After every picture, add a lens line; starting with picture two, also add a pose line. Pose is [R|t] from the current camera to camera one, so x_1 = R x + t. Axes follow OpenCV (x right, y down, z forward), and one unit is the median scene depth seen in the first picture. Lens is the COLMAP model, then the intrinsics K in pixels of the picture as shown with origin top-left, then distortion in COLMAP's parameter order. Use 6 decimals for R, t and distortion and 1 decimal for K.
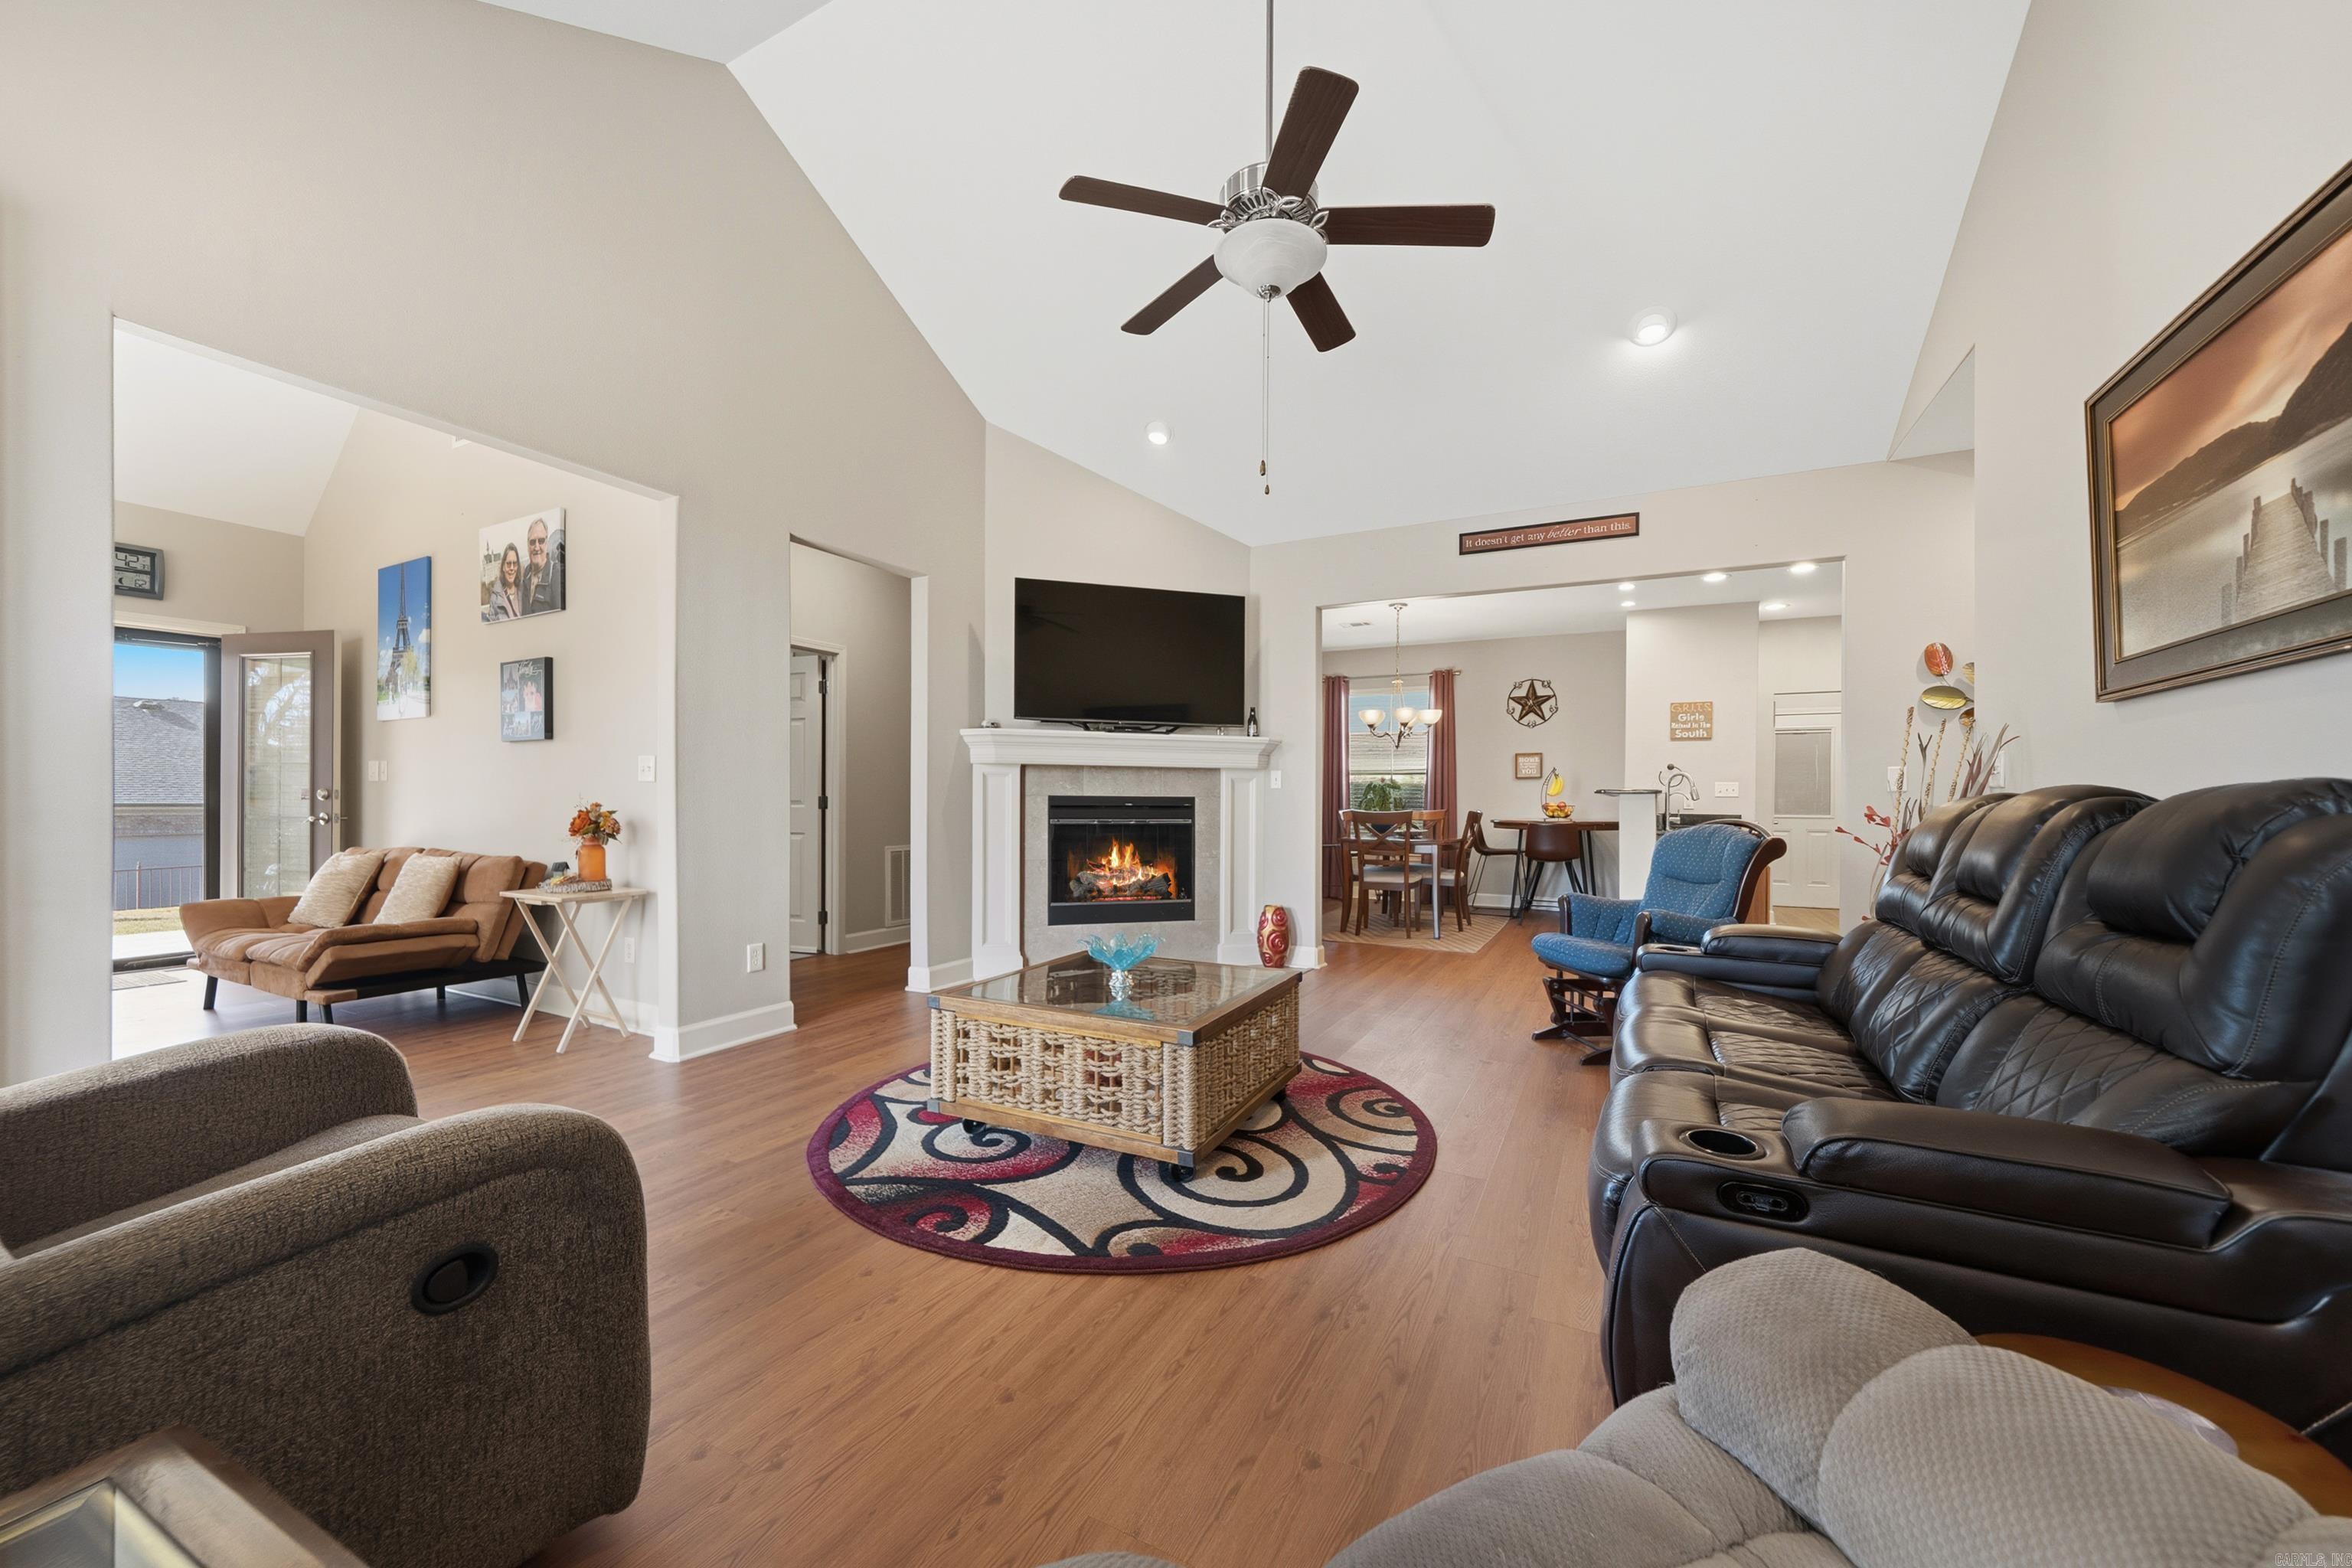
lens RADIAL K [[868.7, 0, 1175.8], [0, 868.7, 797.8], [0, 0, 1]] dist [-0.004448, -0.000228]
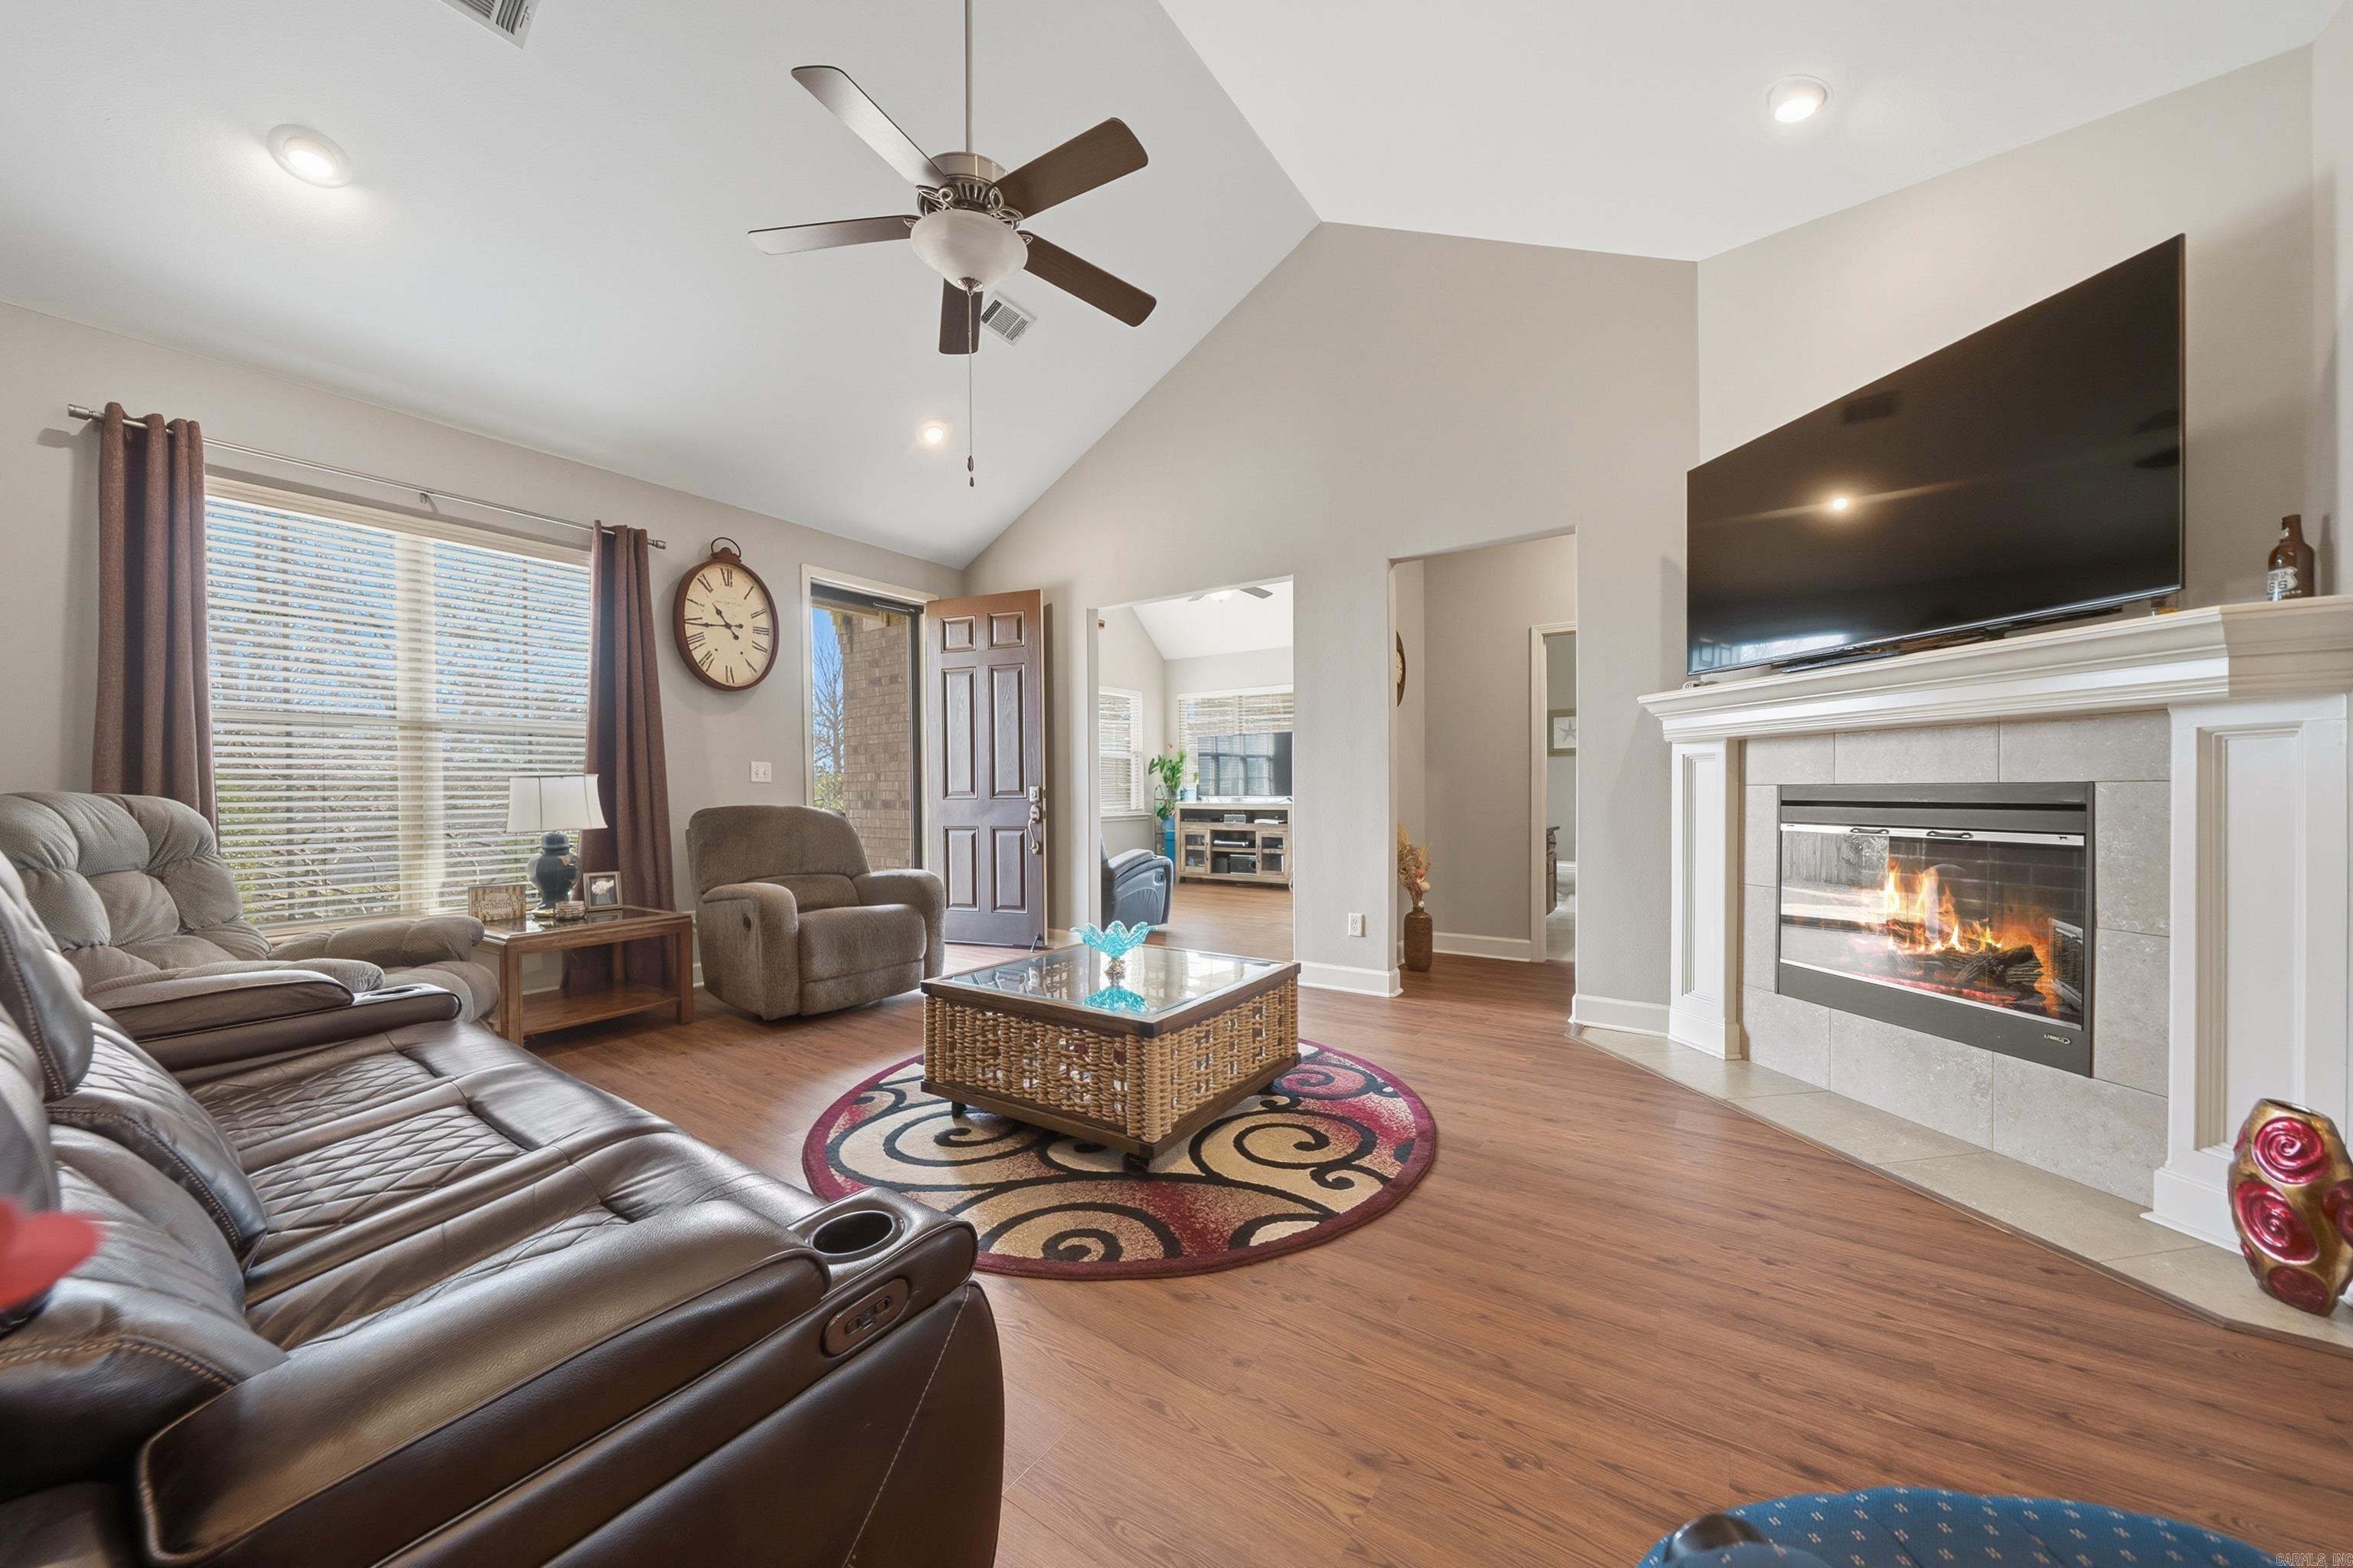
lens RADIAL K [[825.9, 0, 1184.4], [0, 825.9, 808.1], [0, 0, 1]] dist [-0.006042, 0.000068]
pose [[-0.118494, 0.007555, -0.992926, 0.509299], [-0.000125, 0.999971, 0.007624, 0.009765], [0.992955, 0.001028, -0.118489, 0.684824]]
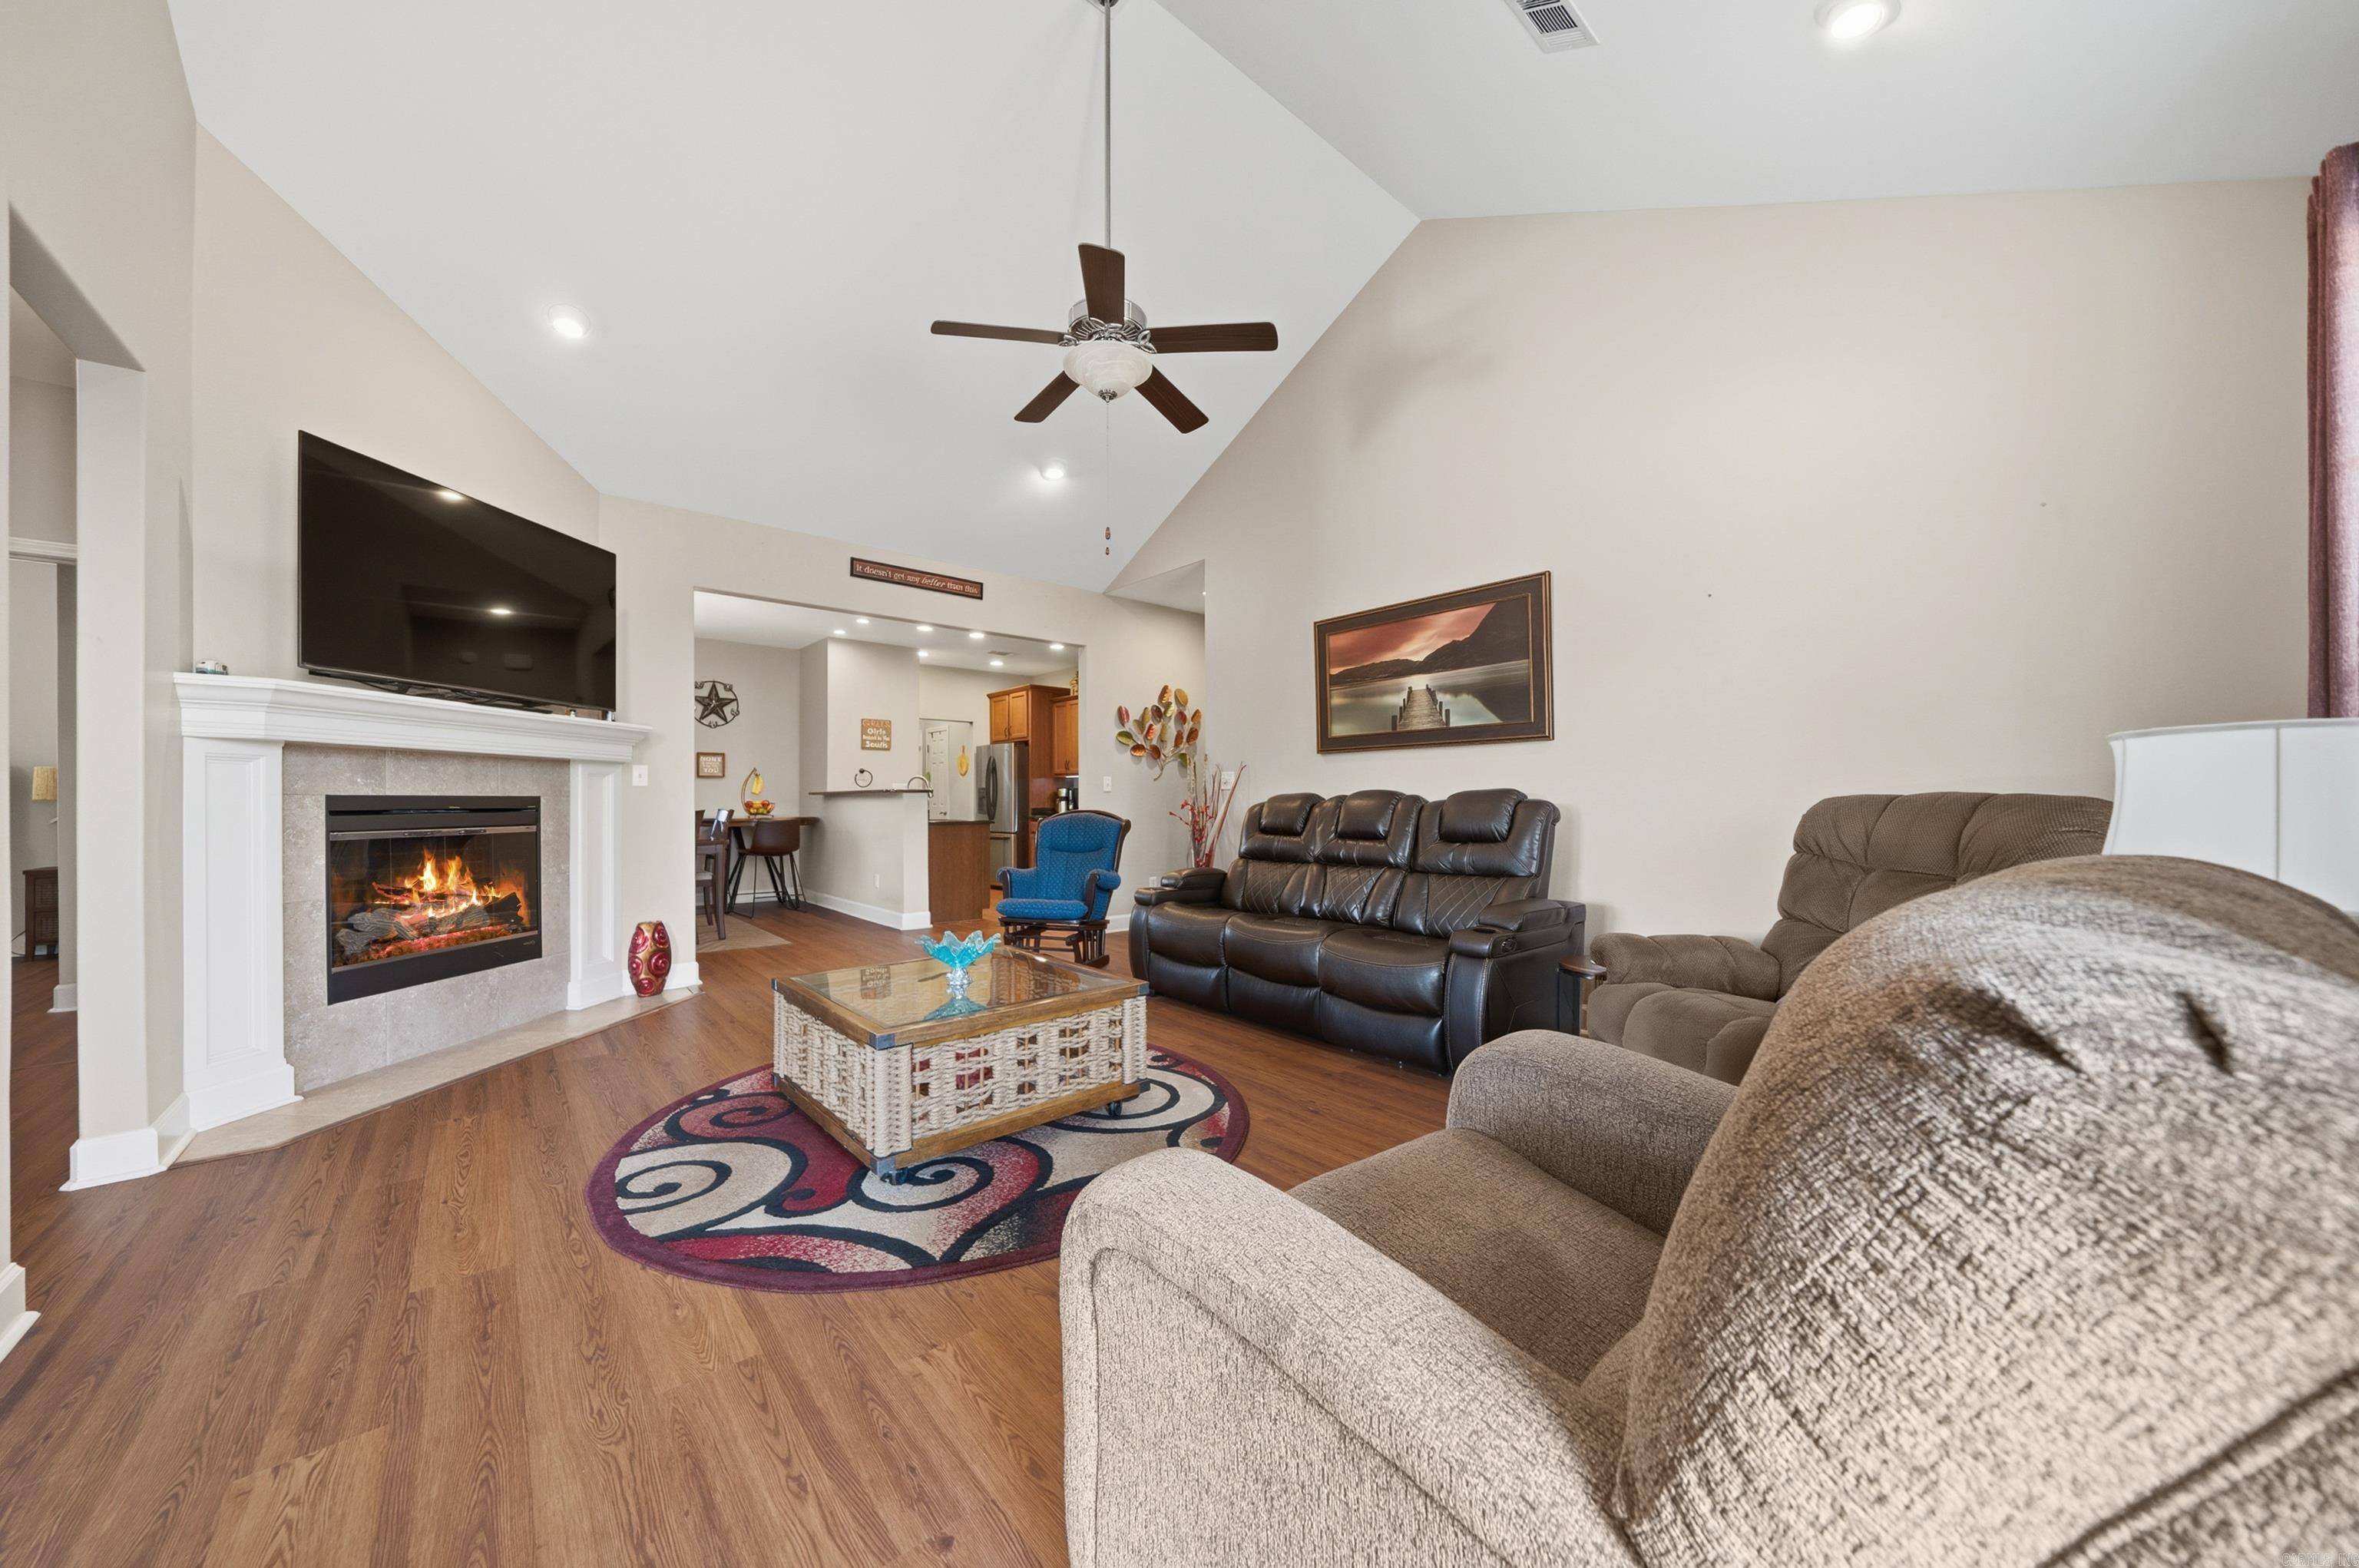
lens RADIAL K [[819.0, 0, 1164.4], [0, 819.0, 793.0], [0, 0, 1]] dist [-0.008279, 0.001771]
pose [[0.373586, 0.000259, 0.927595, -0.488556], [0.003262, 0.999993, -0.001593, -0.001214], [-0.927590, 0.003621, 0.373583, 0.244670]]
